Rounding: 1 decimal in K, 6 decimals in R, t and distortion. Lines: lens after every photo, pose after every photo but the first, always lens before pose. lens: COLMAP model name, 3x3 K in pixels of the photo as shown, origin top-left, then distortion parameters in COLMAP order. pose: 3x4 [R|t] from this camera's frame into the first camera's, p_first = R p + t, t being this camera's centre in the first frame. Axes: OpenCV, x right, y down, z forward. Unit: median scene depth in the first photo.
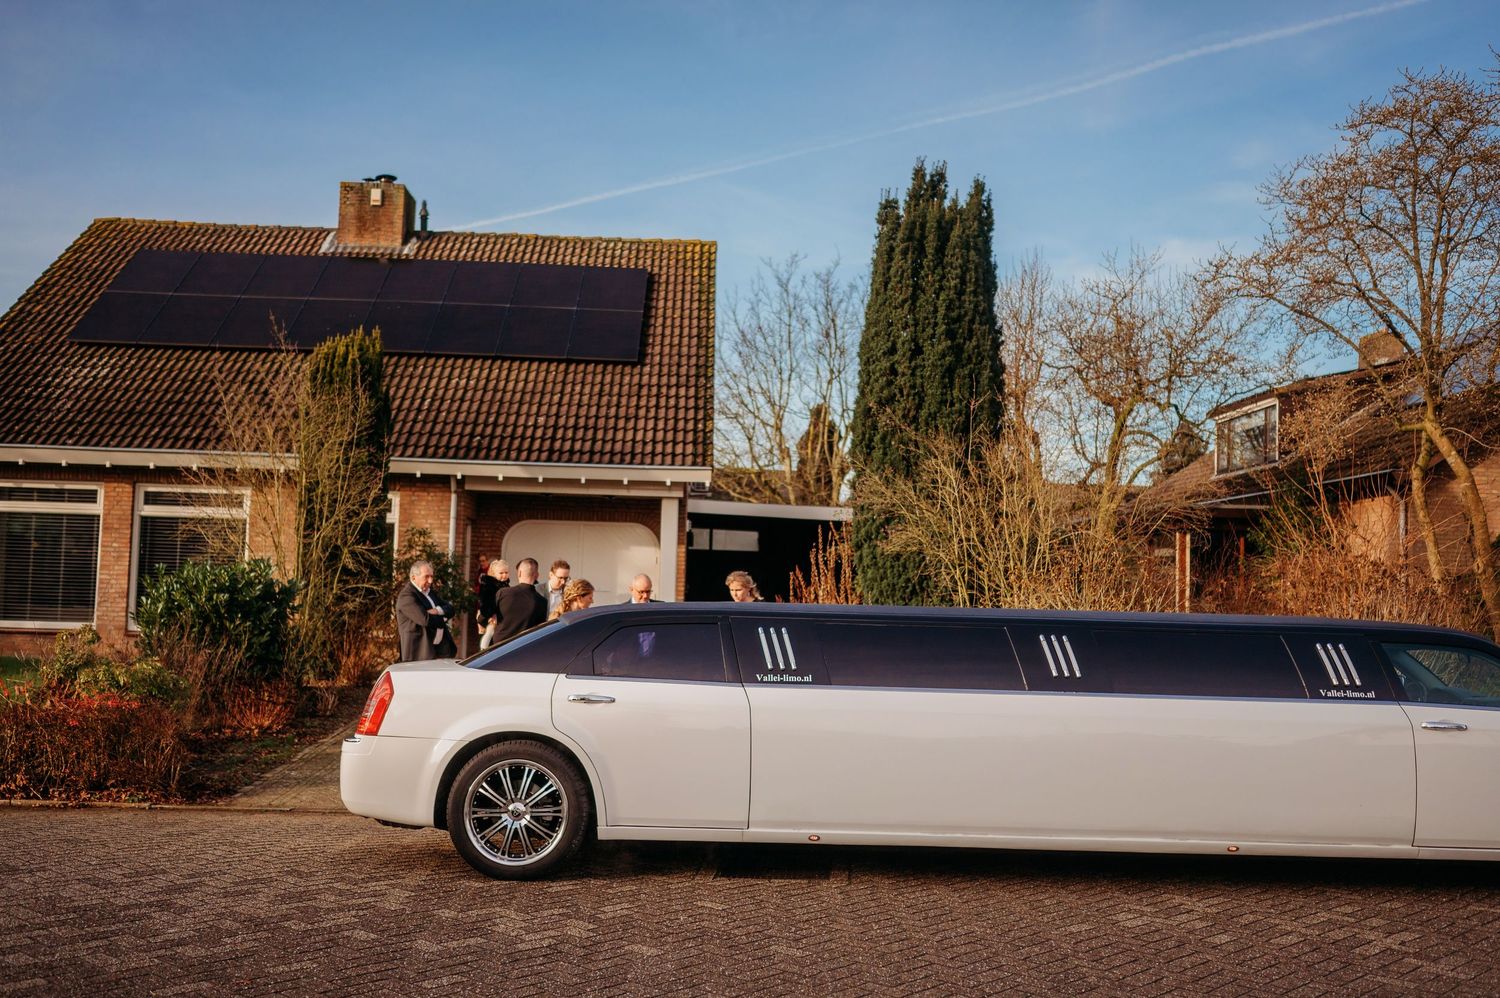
lens RADIAL K [[1562.6, 0, 750.0], [0, 1562.6, 499.0], [0, 0, 1]] dist [-0.003011, -0.009518]
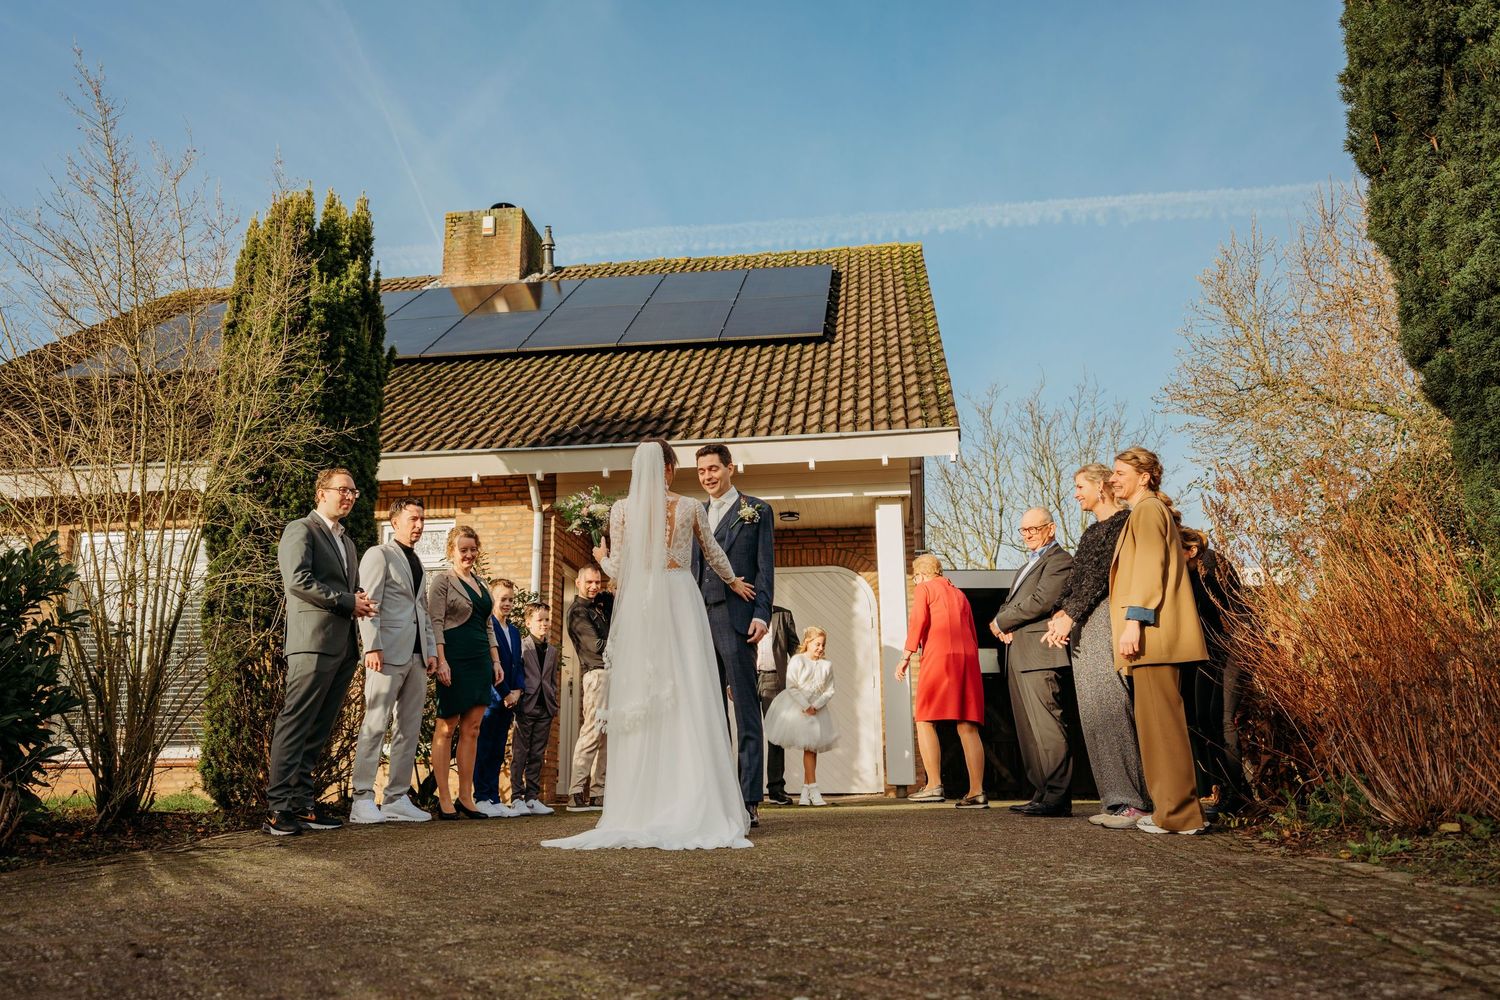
lens RADIAL K [[1171.5, 0, 750.0], [0, 1171.5, 500.0], [0, 0, 1]] dist [-0.113423, -0.002433]
pose [[0.986323, -0.084322, -0.141623, -0.035505], [0.052349, 0.975004, -0.215933, 0.082956], [0.156290, 0.205566, 0.966083, 0.492263]]
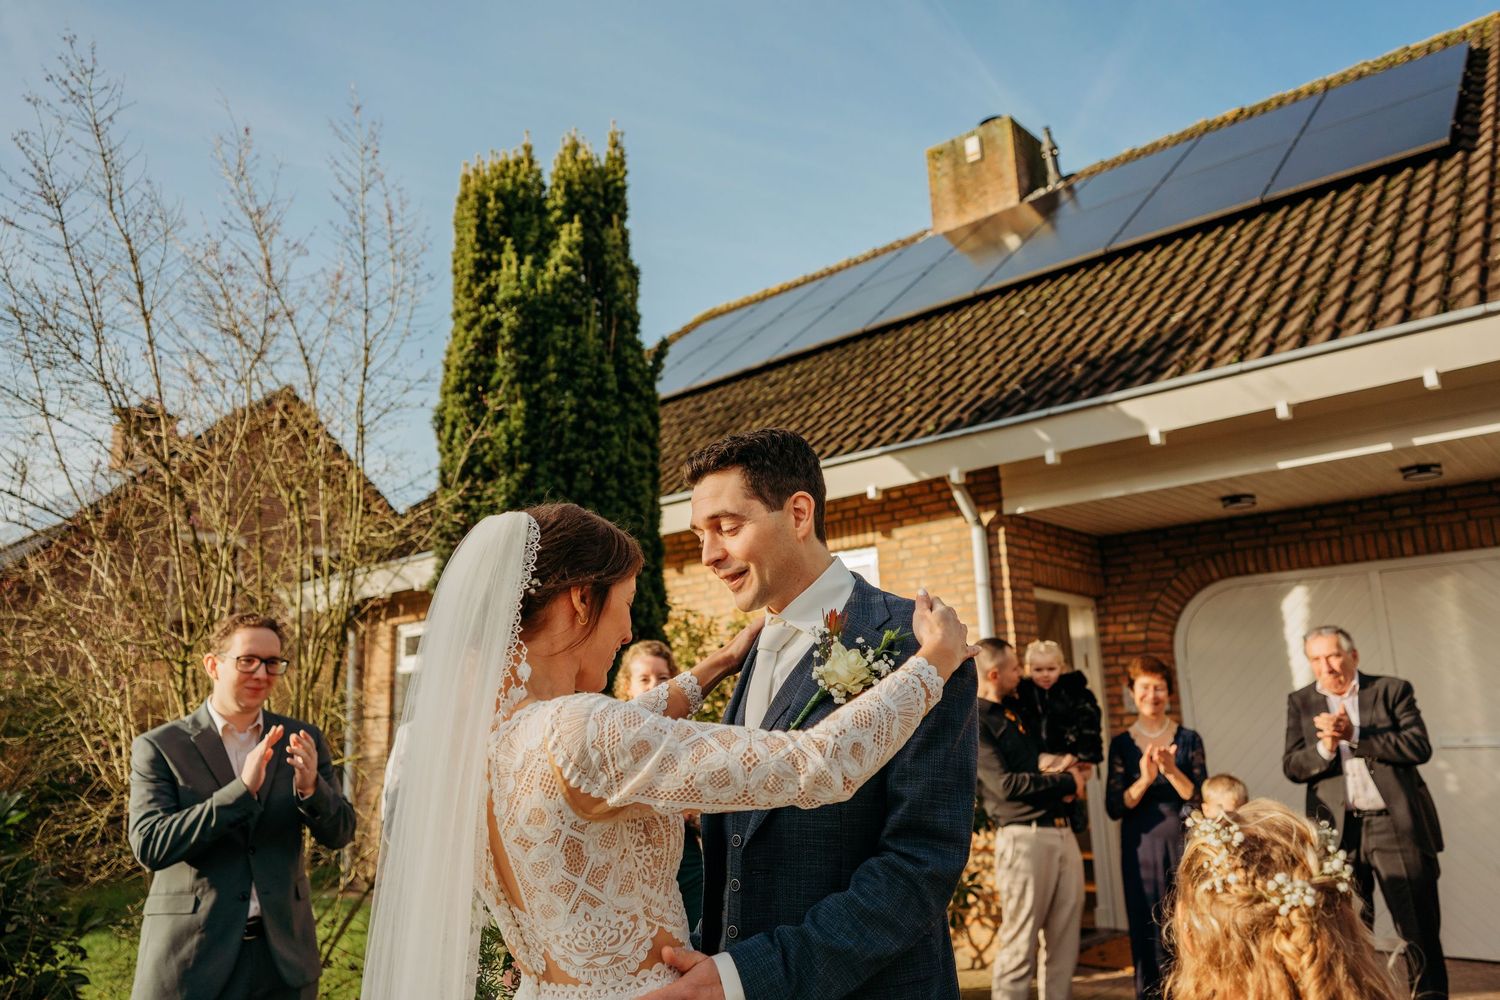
lens RADIAL K [[1058.9, 0, 750.0], [0, 1058.9, 500.0], [0, 0, 1]] dist [-0.033983, -0.002508]
pose [[0.701649, -0.201998, -0.683290, -0.033695], [0.074618, 0.974531, -0.211474, 0.038242], [0.708604, 0.097395, 0.698852, 0.661822]]
